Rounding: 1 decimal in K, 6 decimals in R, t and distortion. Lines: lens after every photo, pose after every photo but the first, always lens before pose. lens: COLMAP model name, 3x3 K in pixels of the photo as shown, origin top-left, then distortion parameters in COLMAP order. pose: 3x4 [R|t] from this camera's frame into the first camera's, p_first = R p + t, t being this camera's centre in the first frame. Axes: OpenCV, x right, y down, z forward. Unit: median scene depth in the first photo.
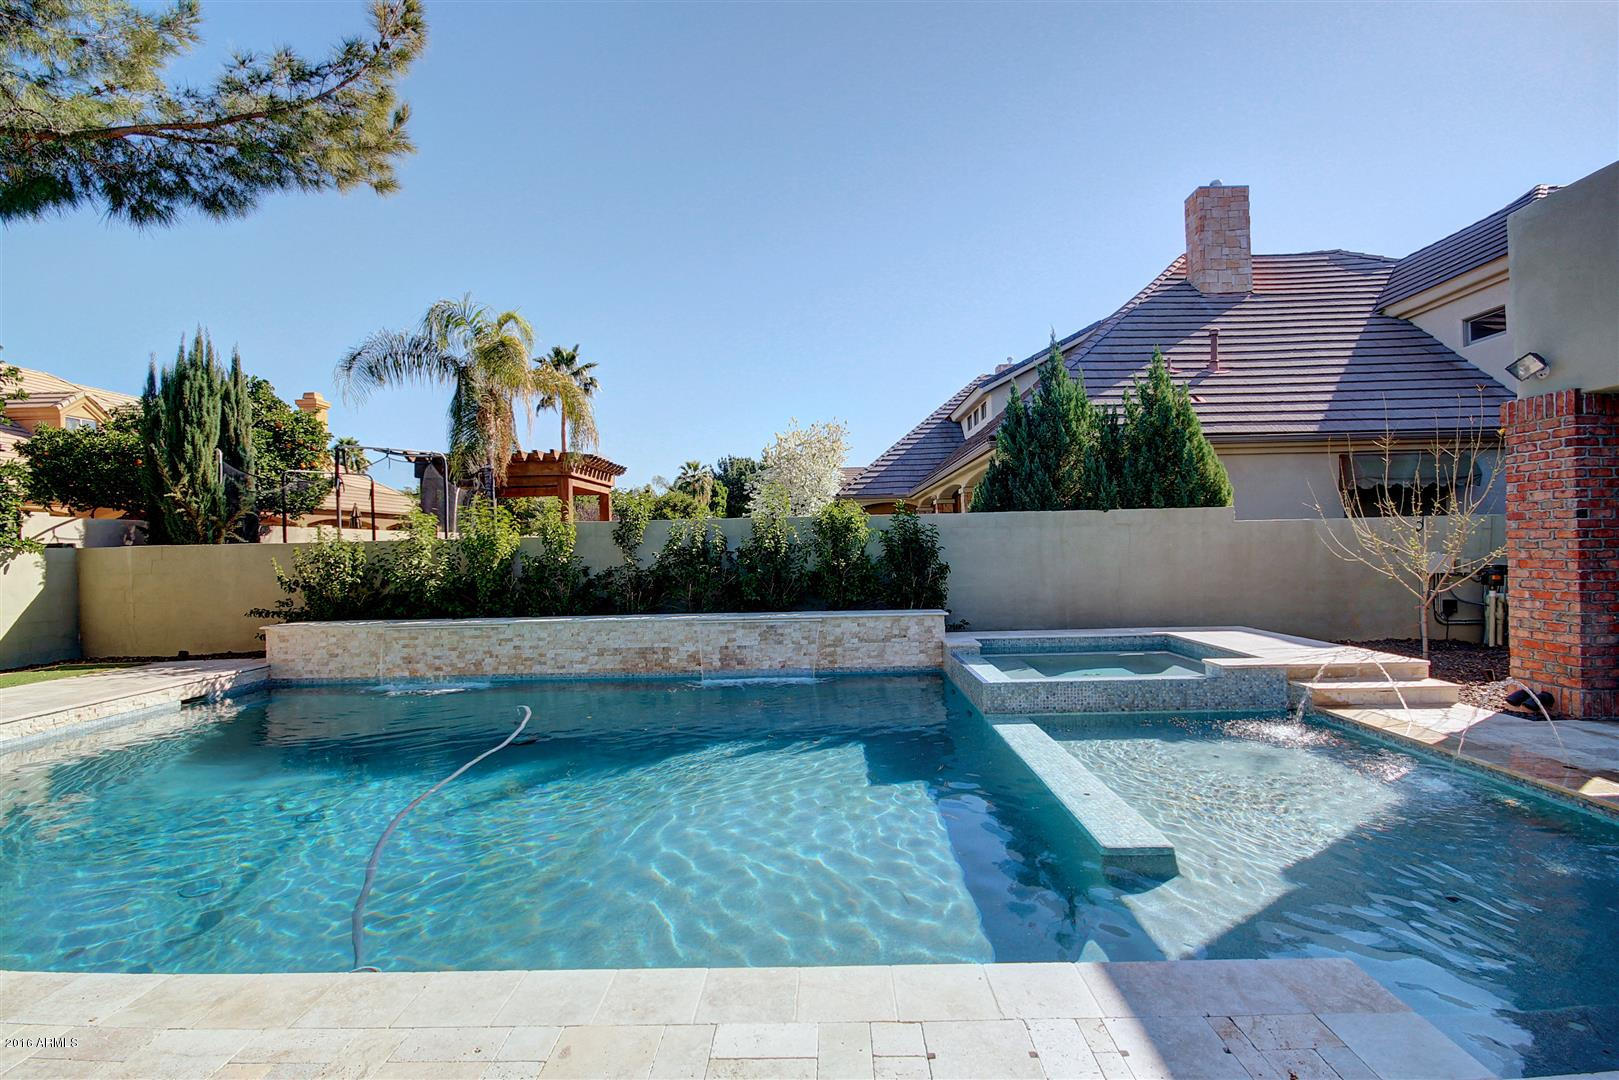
lens RADIAL K [[760.0, 0, 809.5], [0, 760.0, 544.8], [0, 0, 1]] dist [-0.009757, -0.002404]
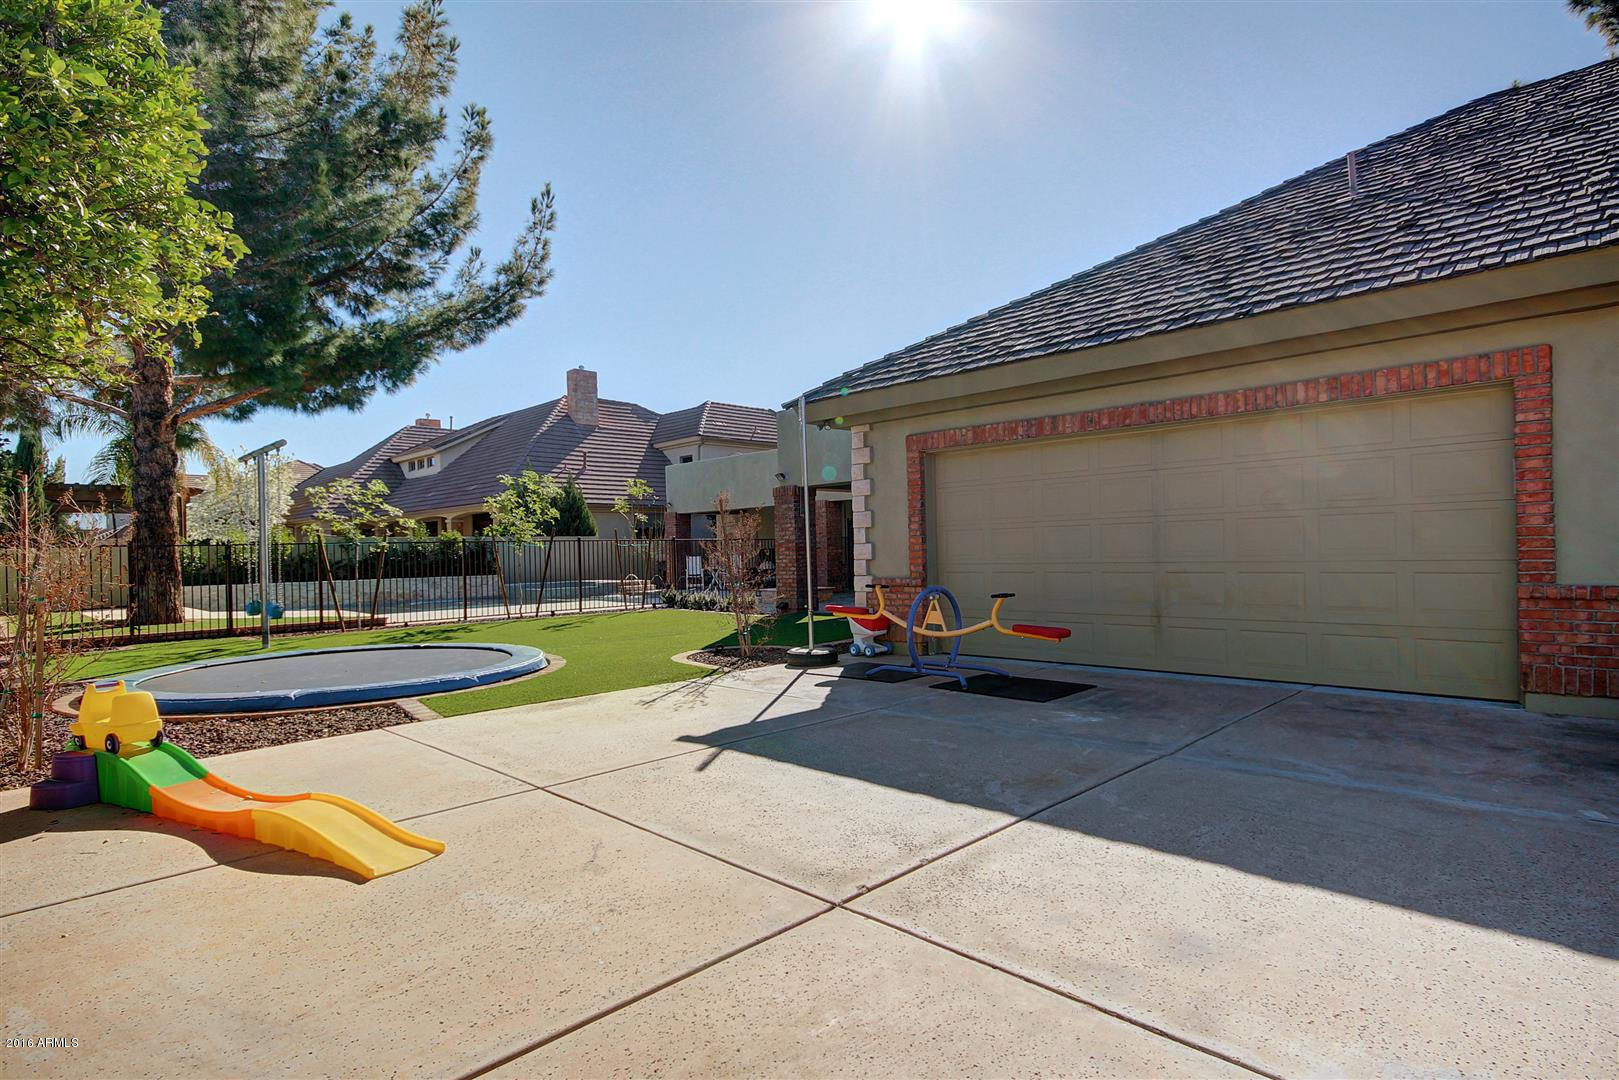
lens RADIAL K [[829.9, 0, 811.8], [0, 829.9, 545.3], [0, 0, 1]] dist [0.000837, 0.000029]
pose [[0.690816, 0.008917, 0.722975, -0.610121], [0.006676, 0.999803, -0.018710, 0.025046], [-0.722999, 0.017752, 0.690620, -0.919503]]
